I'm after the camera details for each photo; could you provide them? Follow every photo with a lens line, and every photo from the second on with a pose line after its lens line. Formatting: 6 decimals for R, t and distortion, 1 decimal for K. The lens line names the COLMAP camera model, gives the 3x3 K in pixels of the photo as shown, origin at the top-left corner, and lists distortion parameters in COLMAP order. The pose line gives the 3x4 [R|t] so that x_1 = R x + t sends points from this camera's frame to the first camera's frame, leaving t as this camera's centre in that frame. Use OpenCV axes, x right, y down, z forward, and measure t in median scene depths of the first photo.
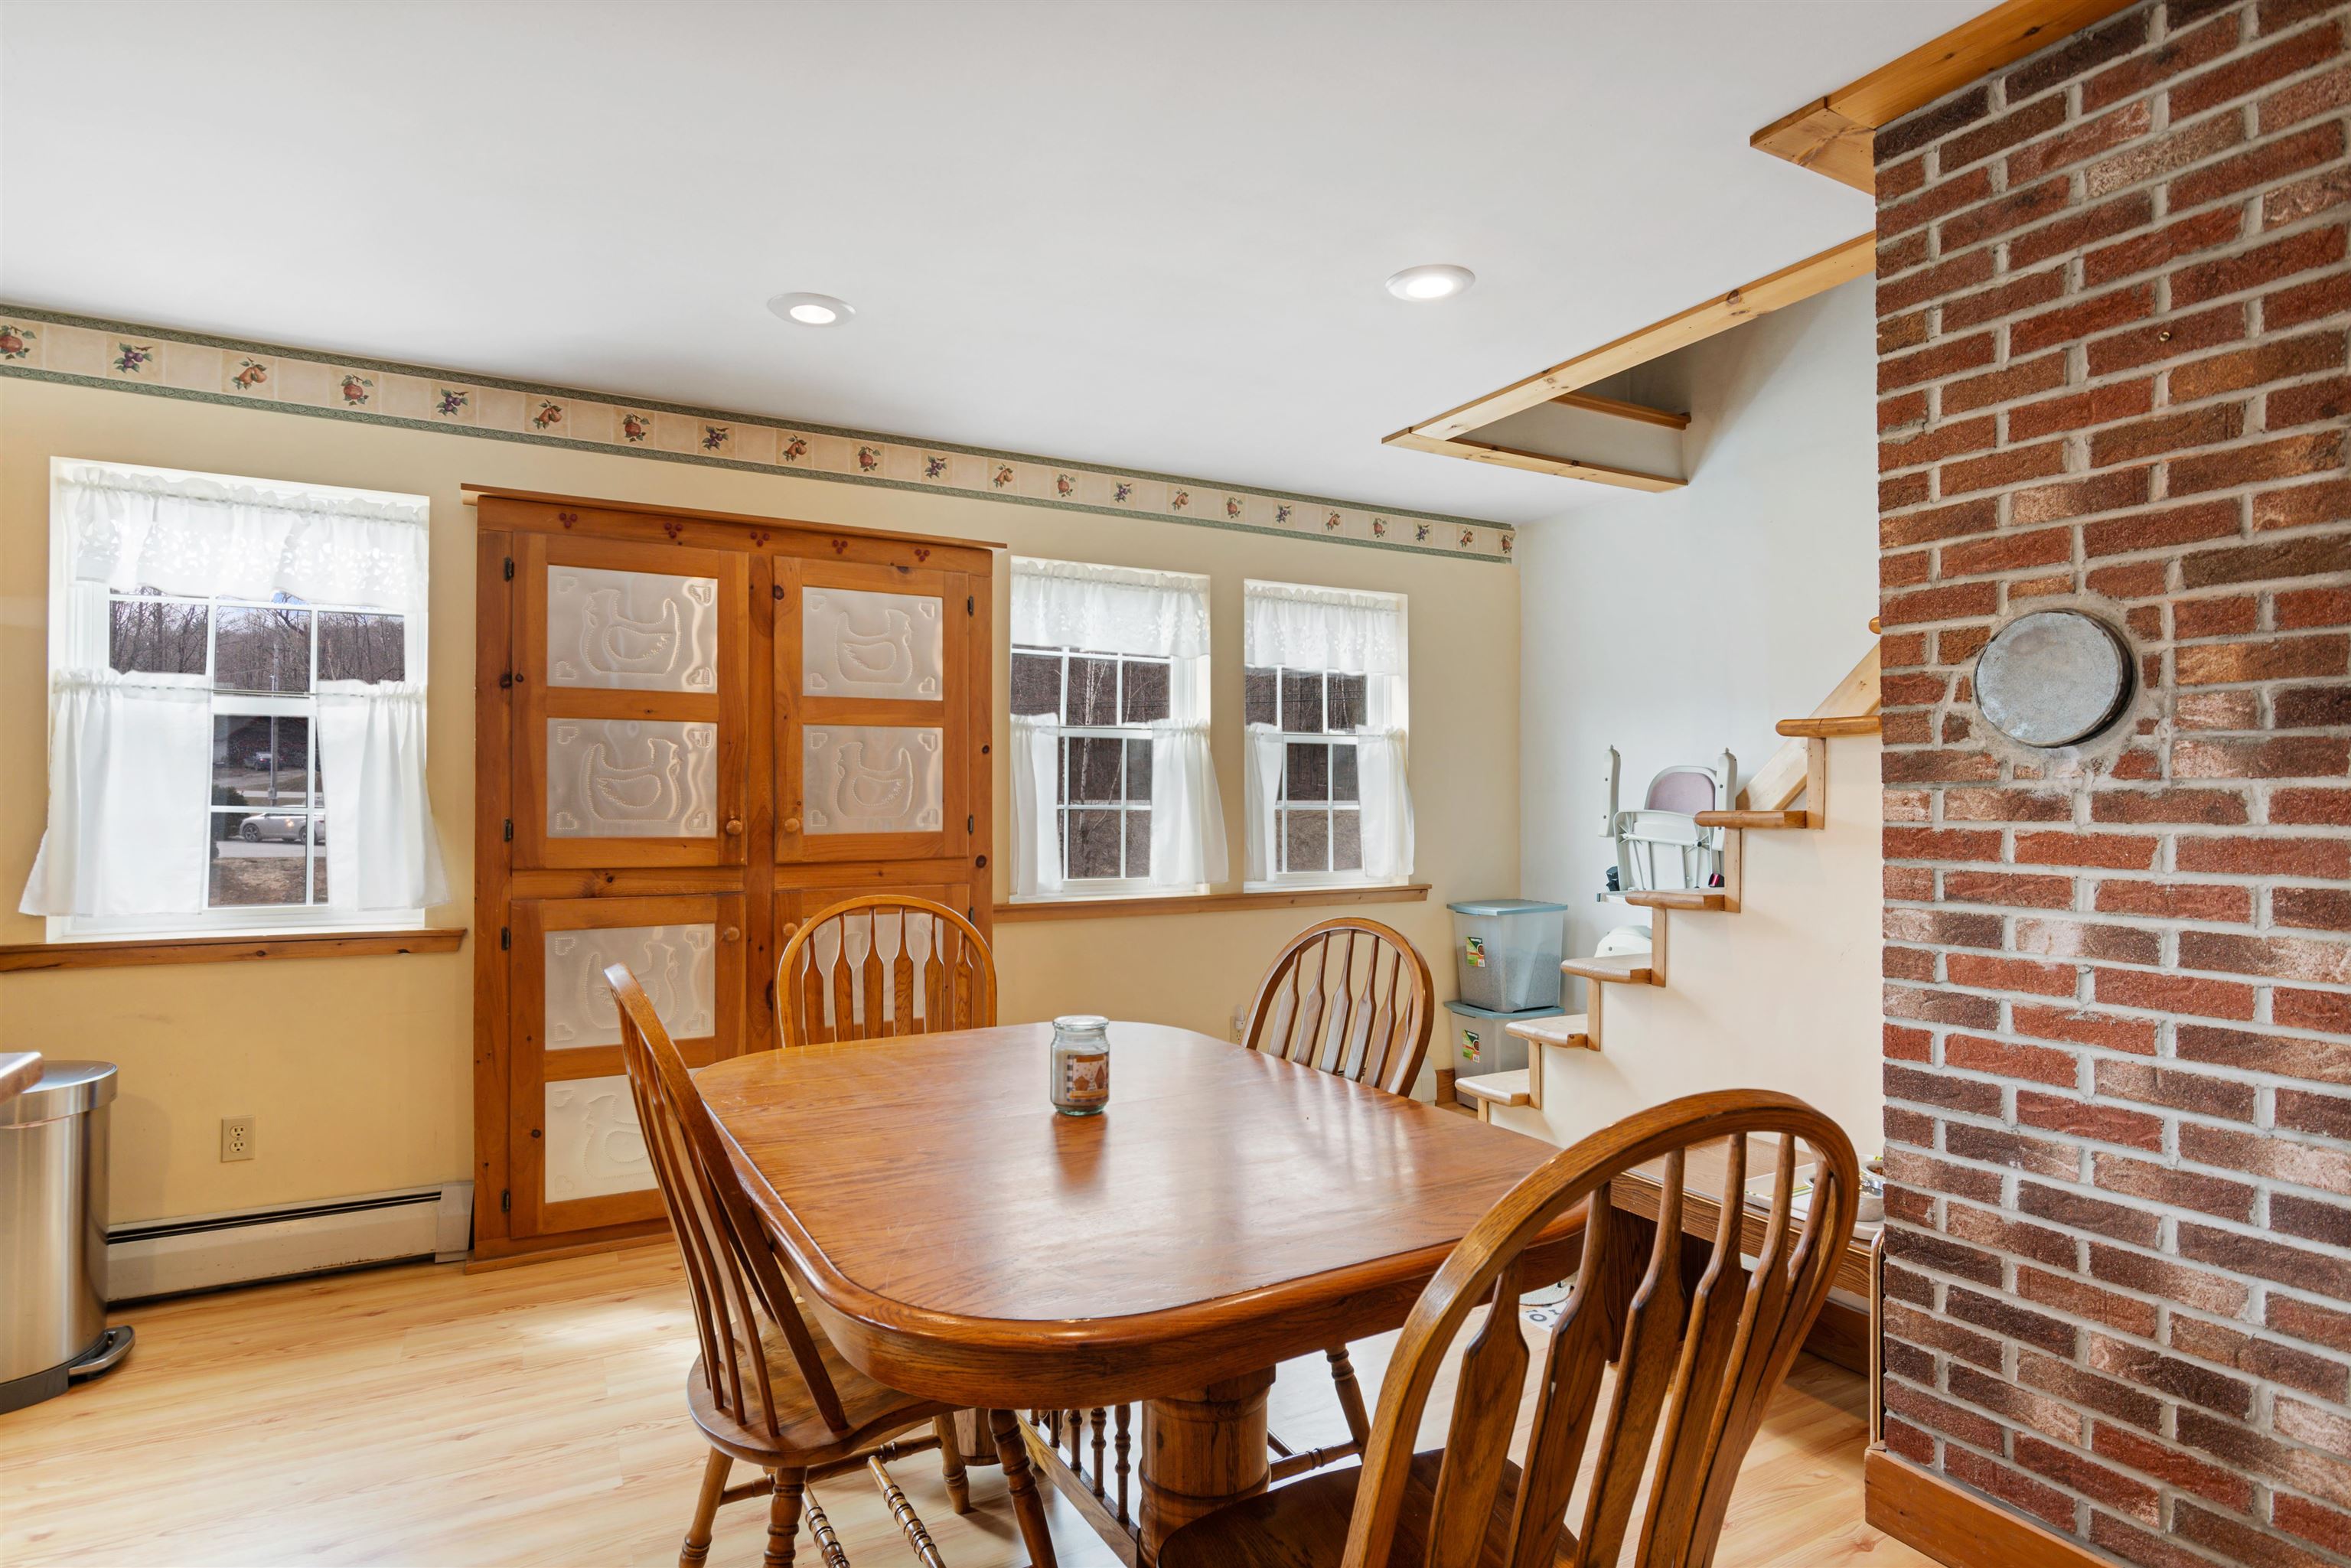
lens RADIAL K [[1196.1, 0, 1175.2], [0, 1196.1, 784.7], [0, 0, 1]] dist [-0.002488, -0.000712]
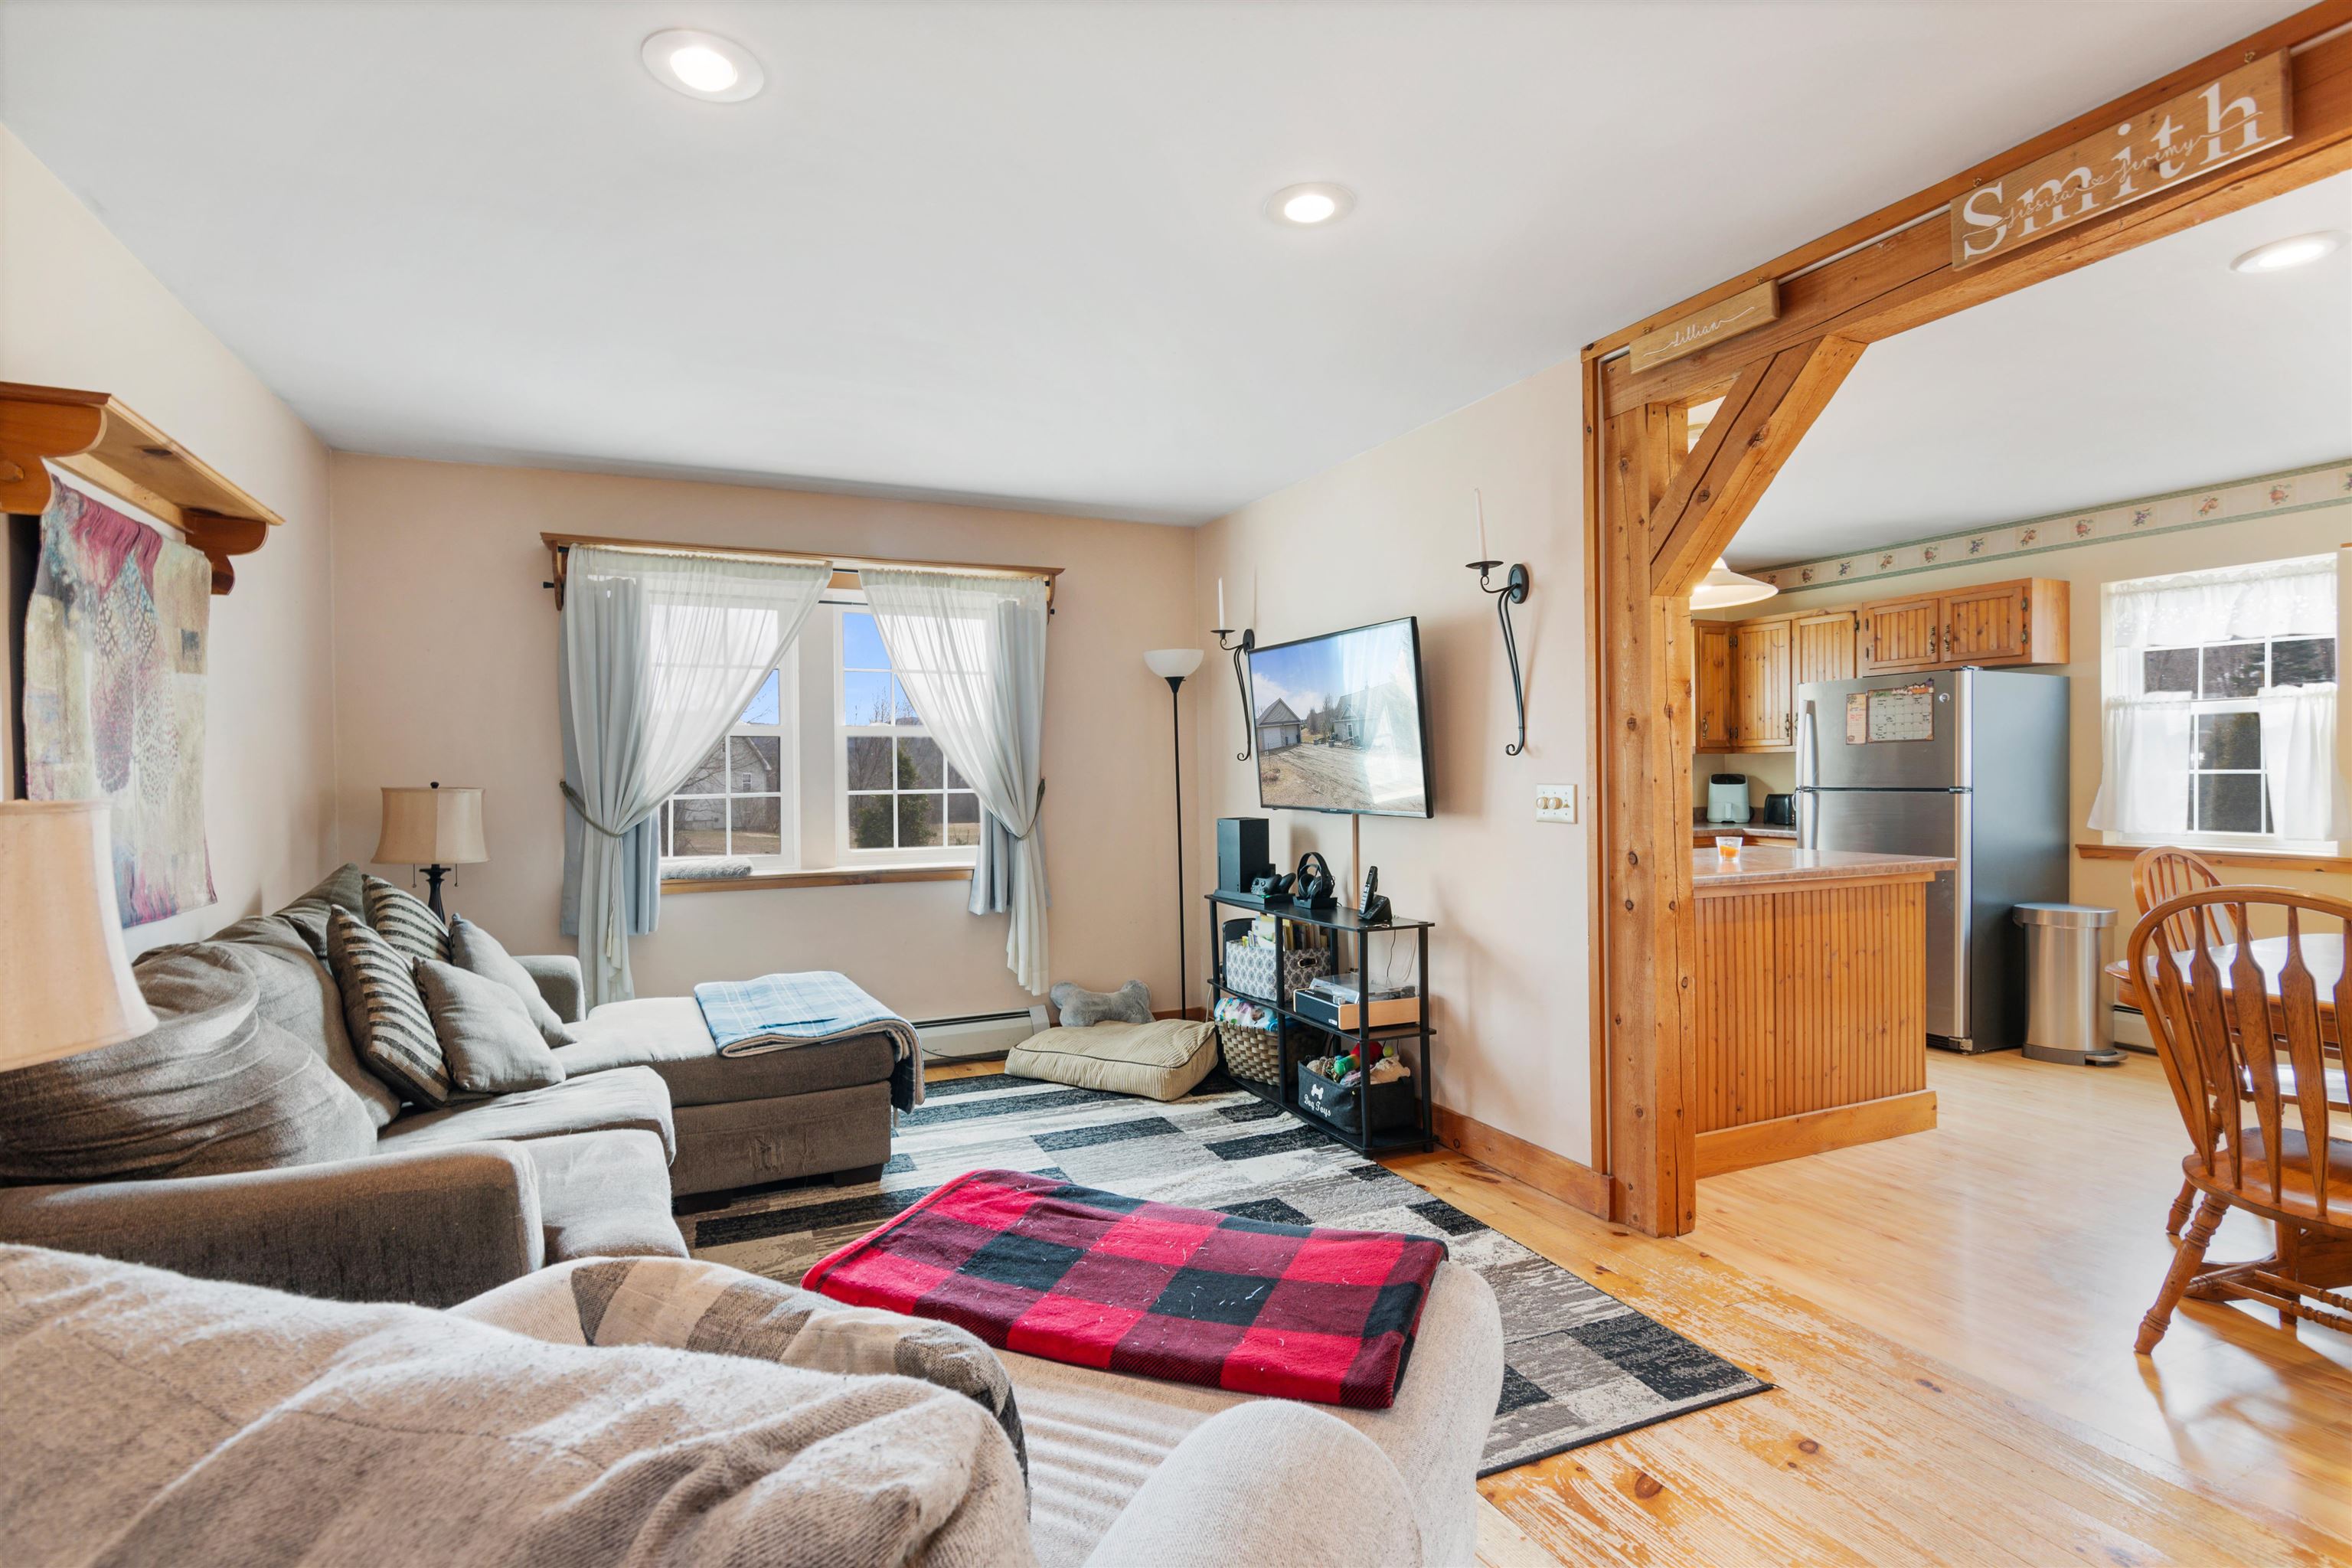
lens RADIAL K [[1145.6, 0, 1172.7], [0, 1145.6, 784.9], [0, 0, 1]] dist [-0.002388, 0.002702]
pose [[-0.065543, 0.006431, -0.997829, 1.315785], [0.020687, 0.999773, 0.005084, -0.000479], [0.997635, -0.020308, -0.065661, -0.468621]]
